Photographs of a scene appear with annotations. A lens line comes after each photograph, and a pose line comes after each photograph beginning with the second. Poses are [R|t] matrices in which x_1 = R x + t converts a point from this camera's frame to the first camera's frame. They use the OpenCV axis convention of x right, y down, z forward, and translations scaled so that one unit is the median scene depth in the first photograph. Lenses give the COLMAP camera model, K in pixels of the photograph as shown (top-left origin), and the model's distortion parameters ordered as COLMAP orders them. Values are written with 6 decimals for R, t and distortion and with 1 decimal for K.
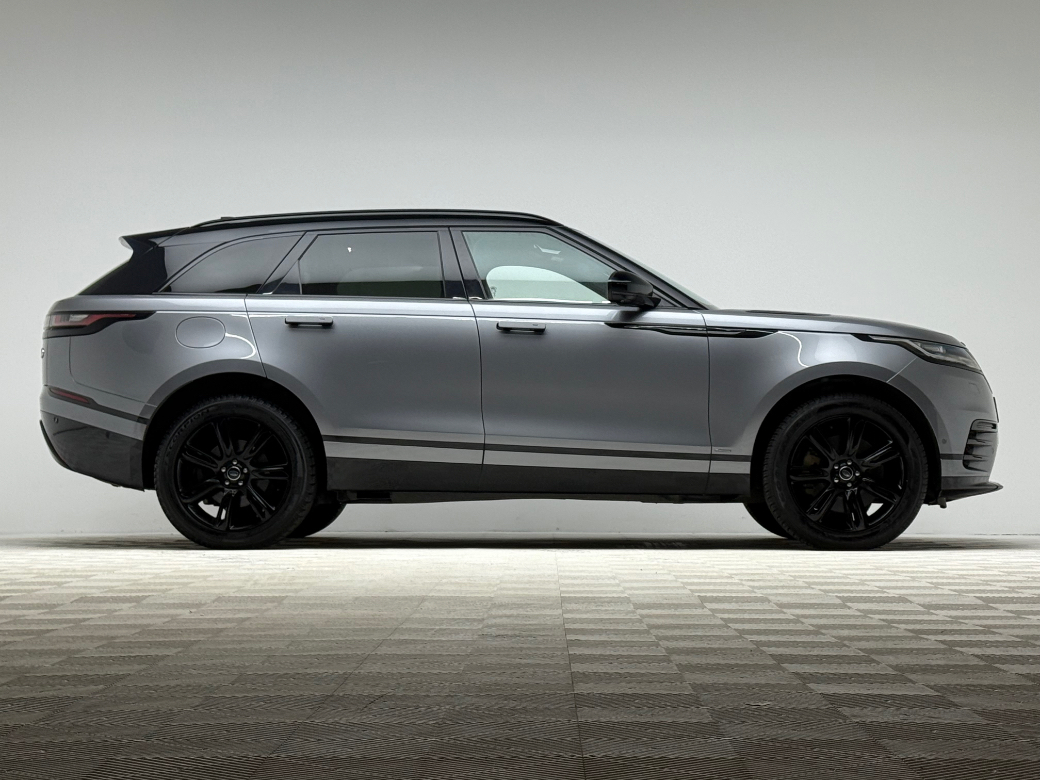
lens RADIAL K [[2148.3, 0, 519.8], [0, 2148.3, 390.7], [0, 0, 1]] dist [0.144702, 0.000000]
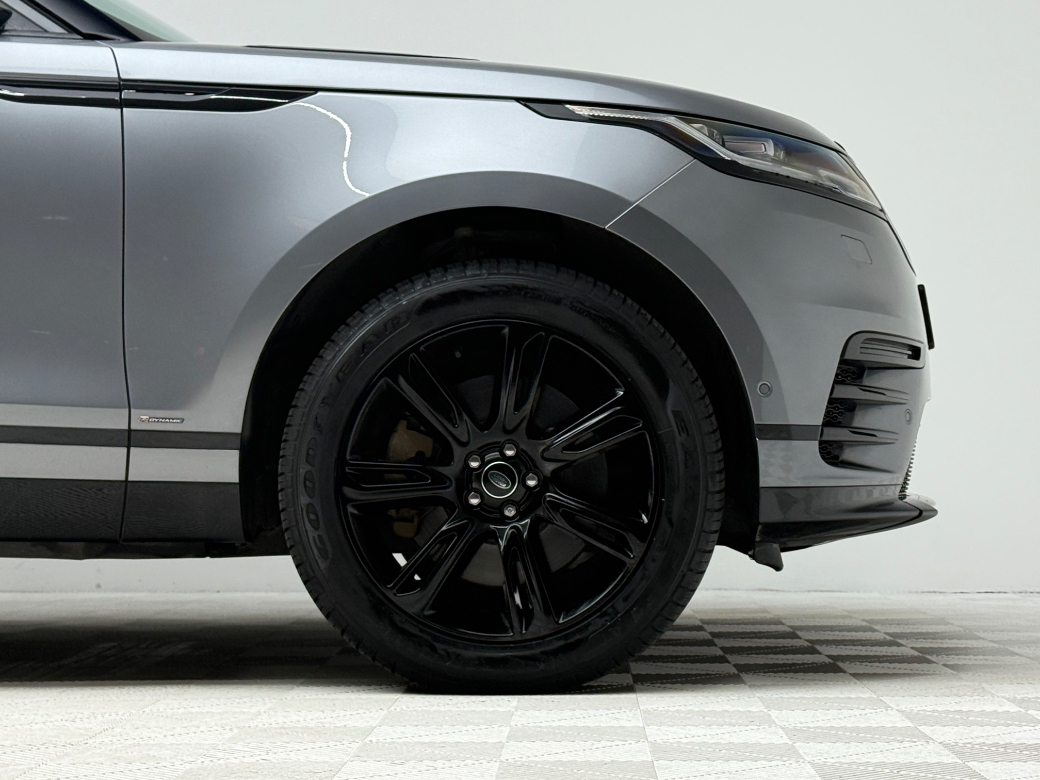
lens RADIAL K [[2148.3, 0, 519.2], [0, 2148.3, 393.0], [0, 0, 1]] dist [0.144702, 0.000000]
pose [[0.999636, -0.006666, -0.026136, 0.165250], [0.006715, 0.999976, 0.001770, 0.023181], [0.026124, -0.001945, 0.999657, 0.640422]]
